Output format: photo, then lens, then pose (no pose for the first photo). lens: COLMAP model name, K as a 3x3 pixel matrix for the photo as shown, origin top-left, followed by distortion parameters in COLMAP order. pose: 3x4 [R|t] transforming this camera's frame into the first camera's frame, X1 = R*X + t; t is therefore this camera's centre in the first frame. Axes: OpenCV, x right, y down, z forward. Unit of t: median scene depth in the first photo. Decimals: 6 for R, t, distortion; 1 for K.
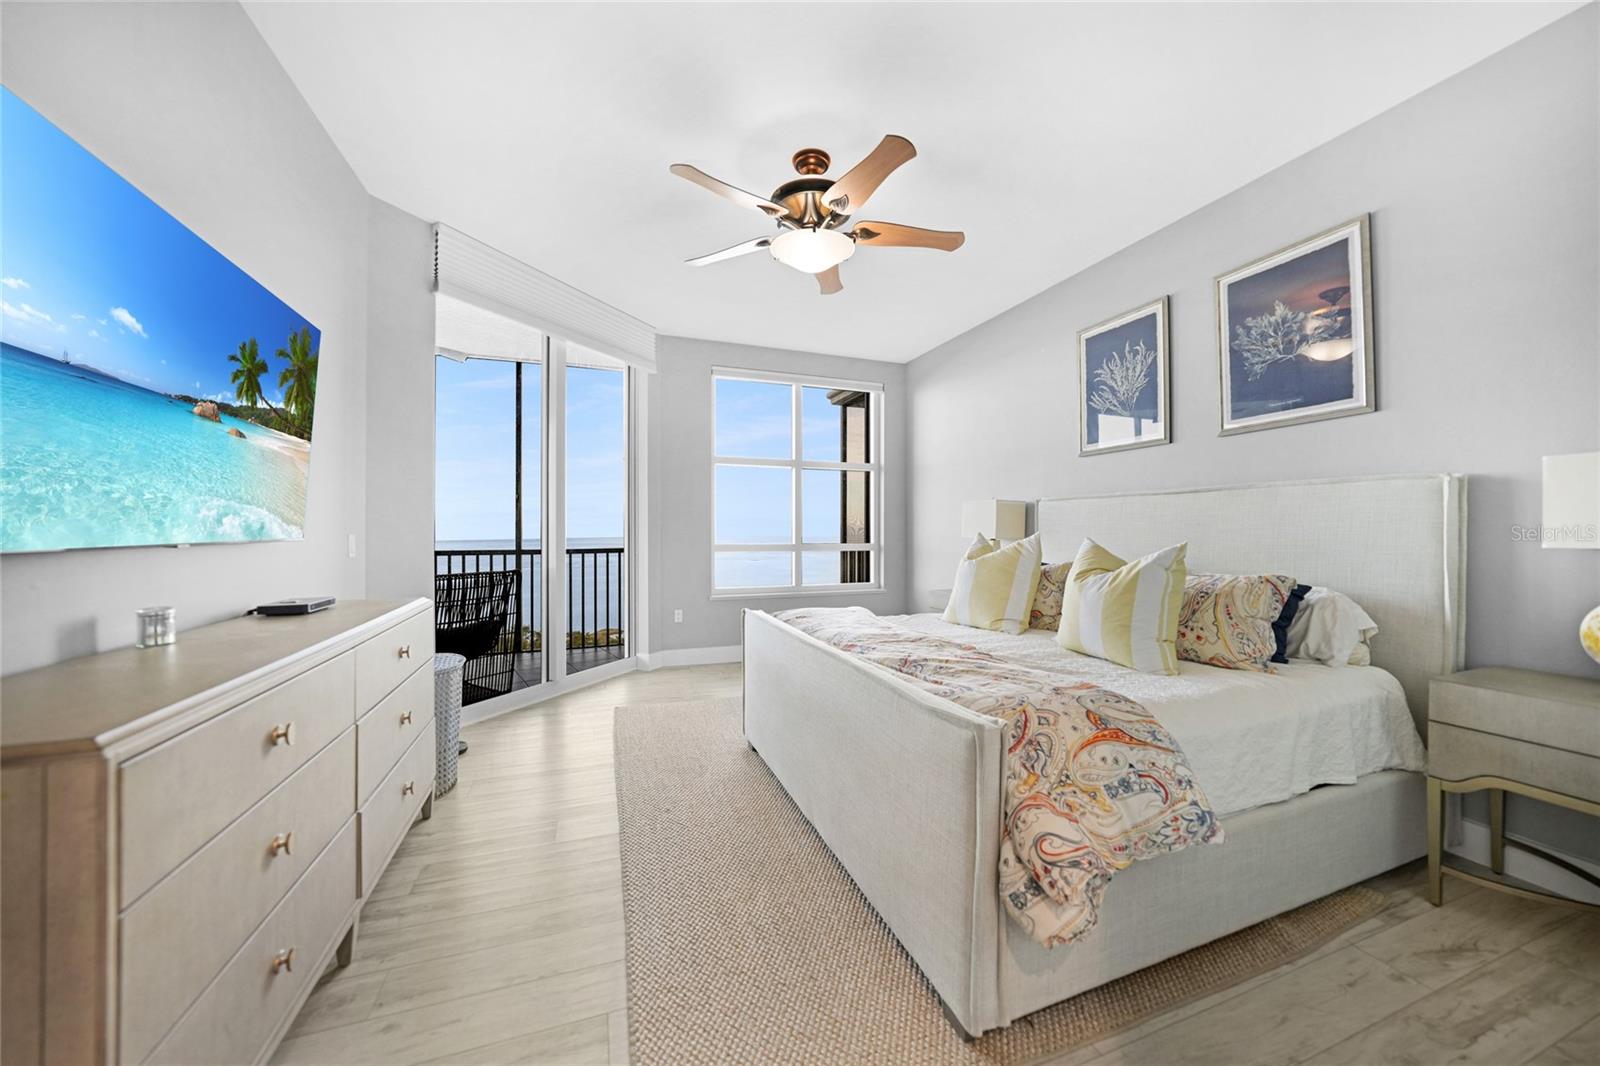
lens RADIAL K [[575.0, 0, 812.1], [0, 575.0, 531.6], [0, 0, 1]] dist [-0.017696, 0.000249]
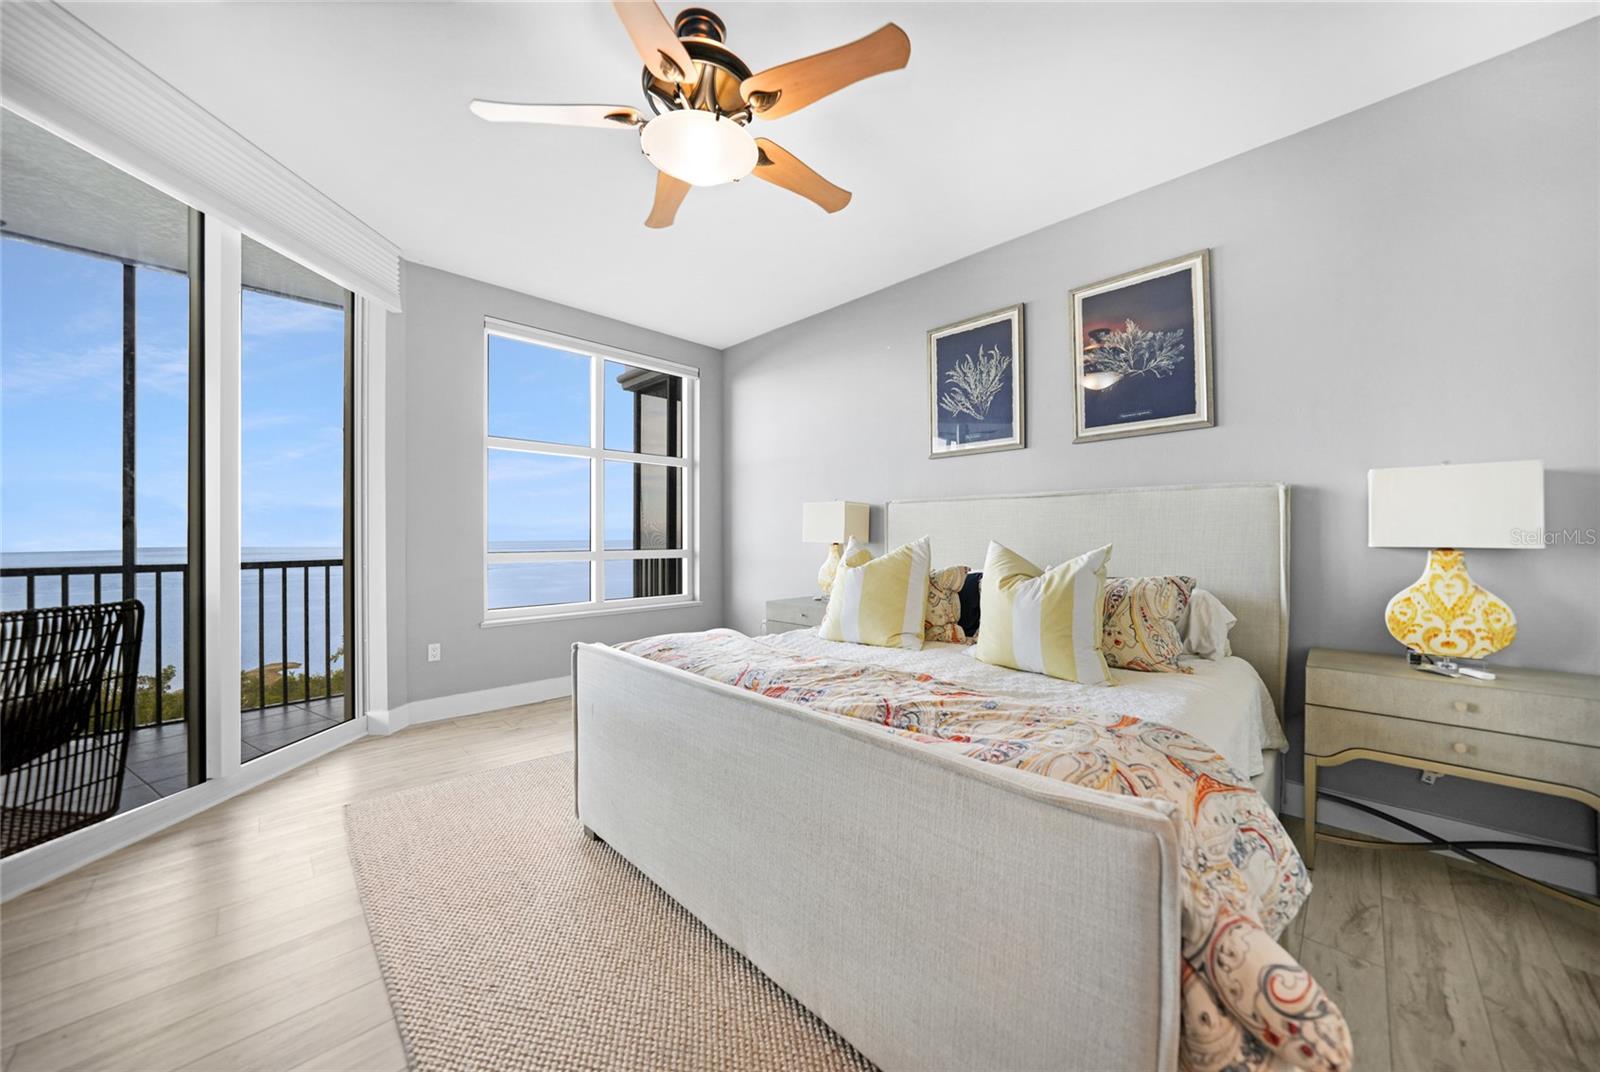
lens RADIAL K [[564.4, 0, 806.3], [0, 564.4, 538.6], [0, 0, 1]] dist [-0.027406, 0.006042]
pose [[0.909810, -0.002341, 0.415019, -0.174999], [0.001385, 0.999996, 0.002603, 0.004572], [-0.415023, -0.001793, 0.909809, 0.296127]]
